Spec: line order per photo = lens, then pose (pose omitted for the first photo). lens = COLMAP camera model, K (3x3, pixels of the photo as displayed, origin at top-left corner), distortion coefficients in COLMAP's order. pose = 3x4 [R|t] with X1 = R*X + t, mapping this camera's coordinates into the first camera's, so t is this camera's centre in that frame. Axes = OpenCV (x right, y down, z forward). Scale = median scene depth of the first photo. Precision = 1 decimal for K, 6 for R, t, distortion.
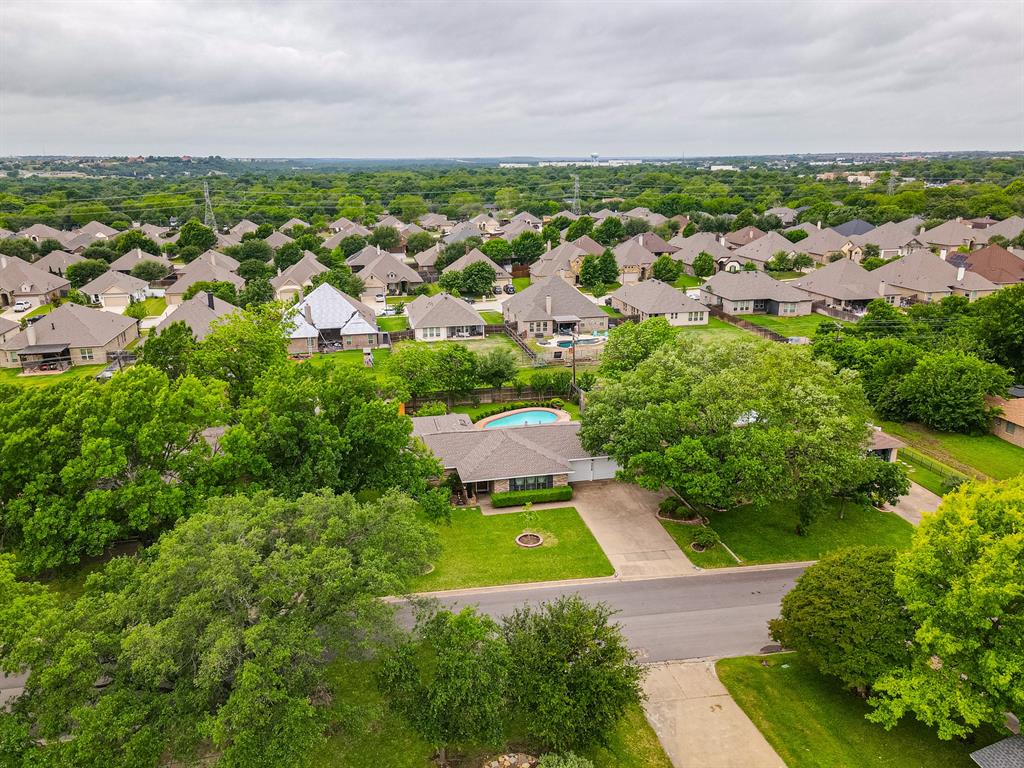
lens RADIAL K [[769.4, 0, 509.8], [0, 769.4, 359.5], [0, 0, 1]] dist [0.010352, 0.048570]
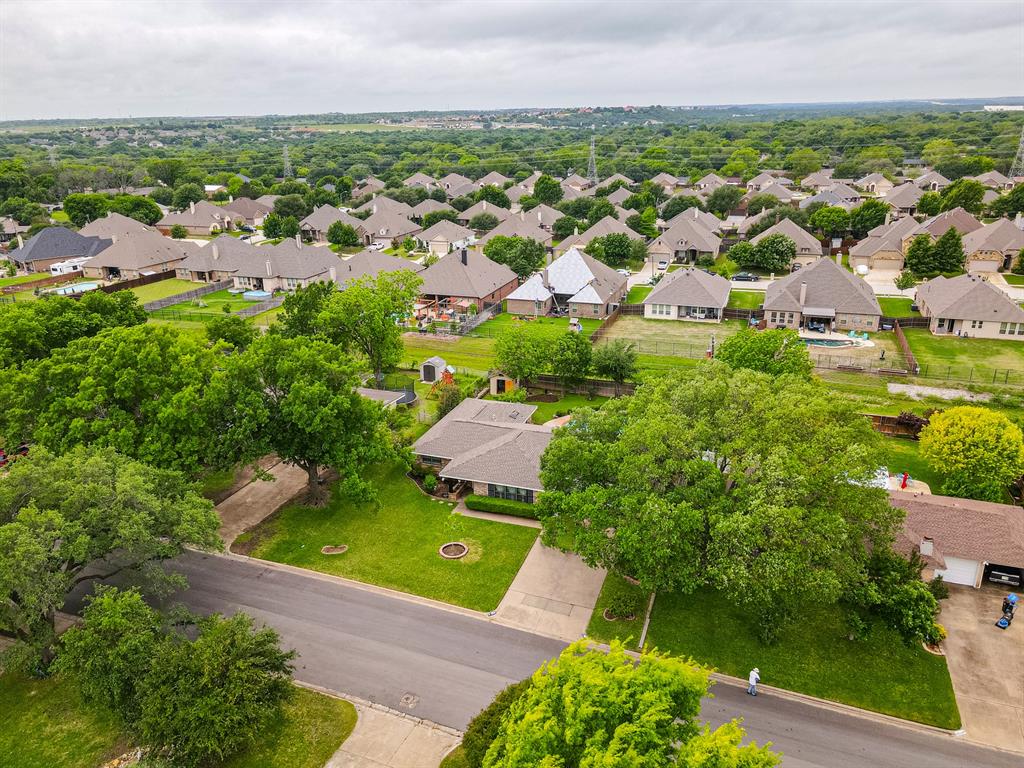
lens RADIAL K [[761.9, 0, 512.0], [0, 761.9, 384.0], [0, 0, 1]] dist [0.006551, 0.032942]
pose [[0.850390, 0.167970, -0.498621, 0.168454], [-0.119495, 0.984566, 0.127874, -0.032325], [0.512404, -0.049160, 0.857336, 0.073696]]
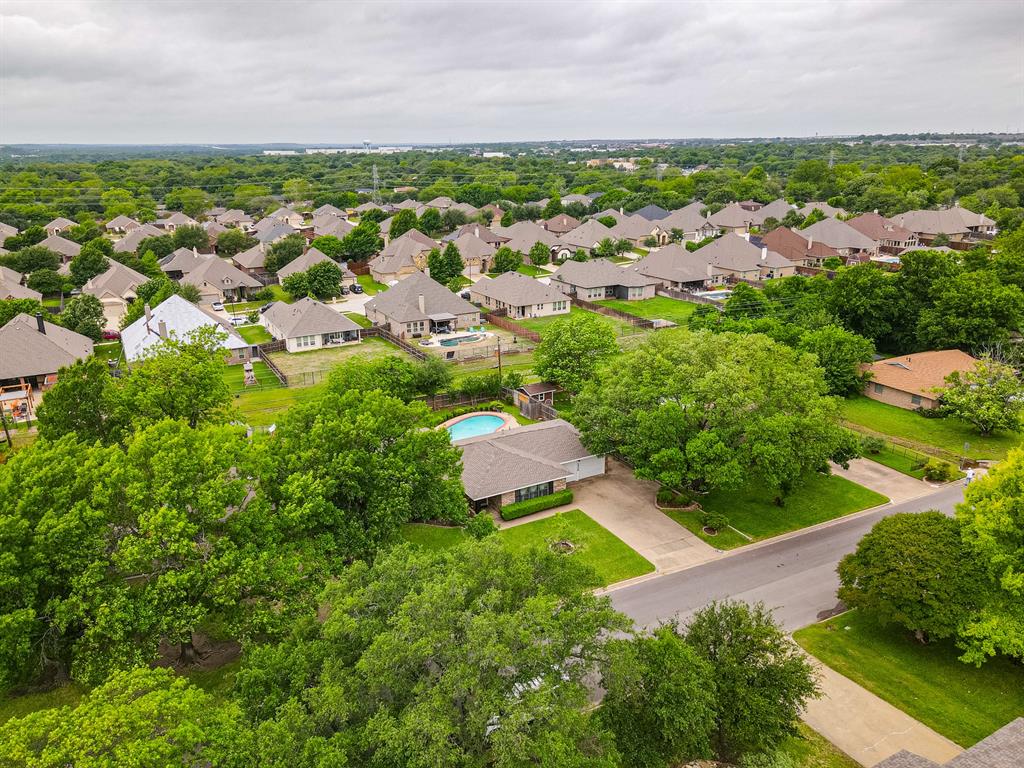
lens RADIAL K [[761.9, 0, 512.0], [0, 761.9, 384.0], [0, 0, 1]] dist [0.006551, 0.032942]
pose [[0.955640, -0.092471, 0.279645, -0.094439], [0.078646, 0.995078, 0.060285, -0.014563], [-0.283844, -0.035618, 0.958209, 0.022158]]
